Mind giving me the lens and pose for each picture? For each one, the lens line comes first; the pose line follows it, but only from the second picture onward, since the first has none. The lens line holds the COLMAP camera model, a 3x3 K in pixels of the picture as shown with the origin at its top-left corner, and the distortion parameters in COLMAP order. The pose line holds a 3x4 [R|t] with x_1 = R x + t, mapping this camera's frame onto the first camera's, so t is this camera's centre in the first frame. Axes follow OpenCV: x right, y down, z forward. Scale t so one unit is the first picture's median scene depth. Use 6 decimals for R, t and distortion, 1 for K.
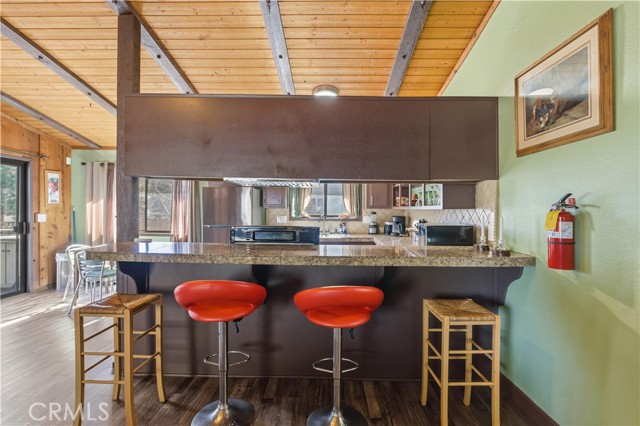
lens RADIAL K [[281.4, 0, 324.0], [0, 281.4, 212.4], [0, 0, 1]] dist [-0.014748, 0.003772]
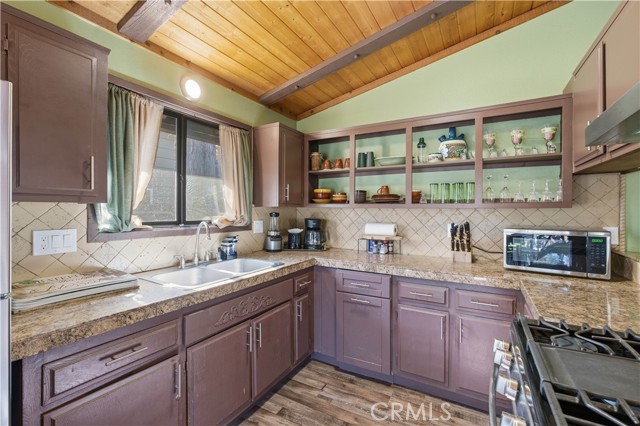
lens RADIAL K [[281.4, 0, 323.1], [0, 281.4, 210.5], [0, 0, 1]] dist [-0.014748, 0.003772]
pose [[0.489266, -0.003310, 0.872128, -0.310857], [0.008083, 0.999967, -0.000740, -0.005180], [-0.872097, 0.007411, 0.489276, 0.726543]]
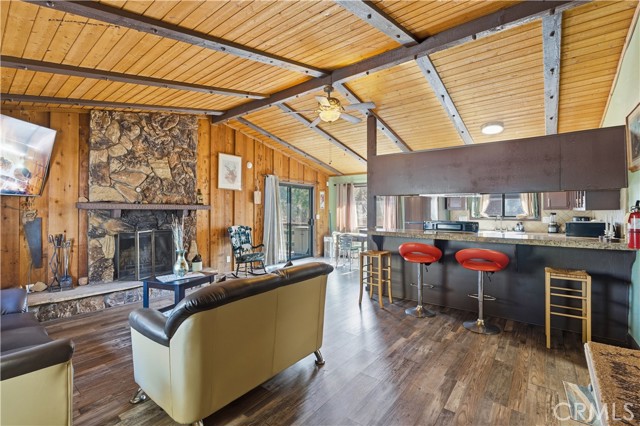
lens RADIAL K [[281.4, 0, 324.8], [0, 281.4, 209.9], [0, 0, 1]] dist [-0.014748, 0.003772]
pose [[0.795217, -0.009972, -0.606243, 0.145837], [0.000830, 0.999882, -0.015358, 0.003572], [0.606324, 0.011710, 0.795131, -0.462374]]
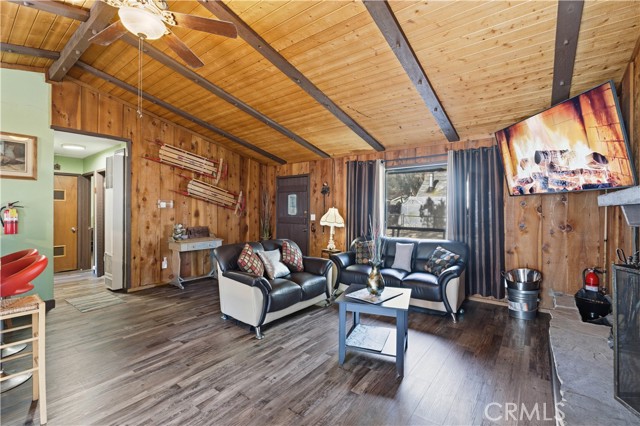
lens RADIAL K [[281.4, 0, 325.7], [0, 281.4, 215.7], [0, 0, 1]] dist [-0.014748, 0.003772]
pose [[-0.800873, -0.018600, 0.598545, -0.912110], [-0.003575, 0.999648, 0.026281, -0.005570], [-0.598823, 0.018908, -0.800658, 0.458996]]
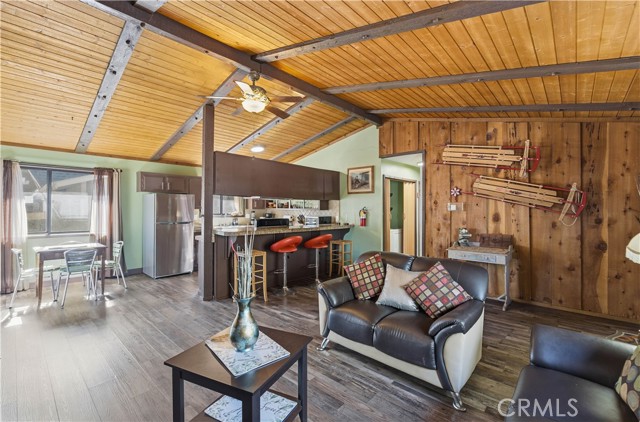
lens RADIAL K [[281.4, 0, 321.3], [0, 281.4, 207.6], [0, 0, 1]] dist [-0.014748, 0.003772]
pose [[0.673264, 0.001016, 0.739402, -0.859965], [0.004269, 0.999977, -0.005261, -0.013594], [-0.739390, 0.006698, 0.673244, -0.424620]]
